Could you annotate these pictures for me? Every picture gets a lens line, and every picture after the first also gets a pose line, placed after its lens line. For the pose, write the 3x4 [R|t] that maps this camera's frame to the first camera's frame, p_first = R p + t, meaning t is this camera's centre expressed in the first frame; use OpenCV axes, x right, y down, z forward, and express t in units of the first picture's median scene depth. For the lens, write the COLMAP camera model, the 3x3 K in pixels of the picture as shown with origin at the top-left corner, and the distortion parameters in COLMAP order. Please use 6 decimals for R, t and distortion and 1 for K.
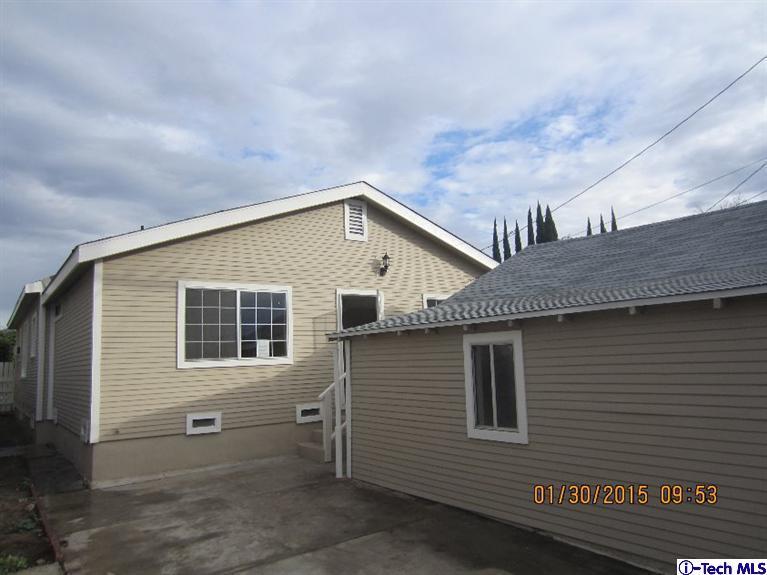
lens RADIAL K [[546.6, 0, 383.5], [0, 546.6, 287.5], [0, 0, 1]] dist [-0.028500, 0.007181]
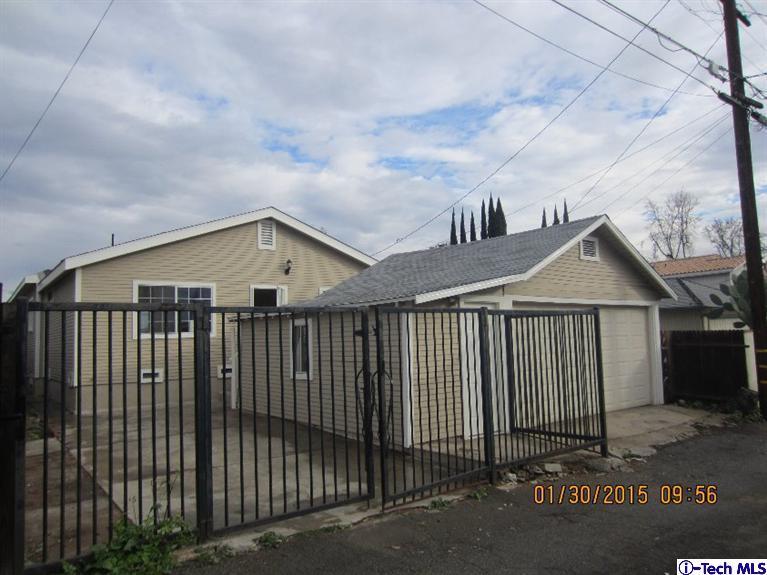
lens RADIAL K [[546.6, 0, 383.5], [0, 546.6, 287.5], [0, 0, 1]] dist [-0.028500, 0.007181]
pose [[0.999709, 0.013512, 0.019985, 0.214696], [-0.014250, 0.999203, 0.037274, -0.044654], [-0.019466, -0.037548, 0.999105, -0.385277]]
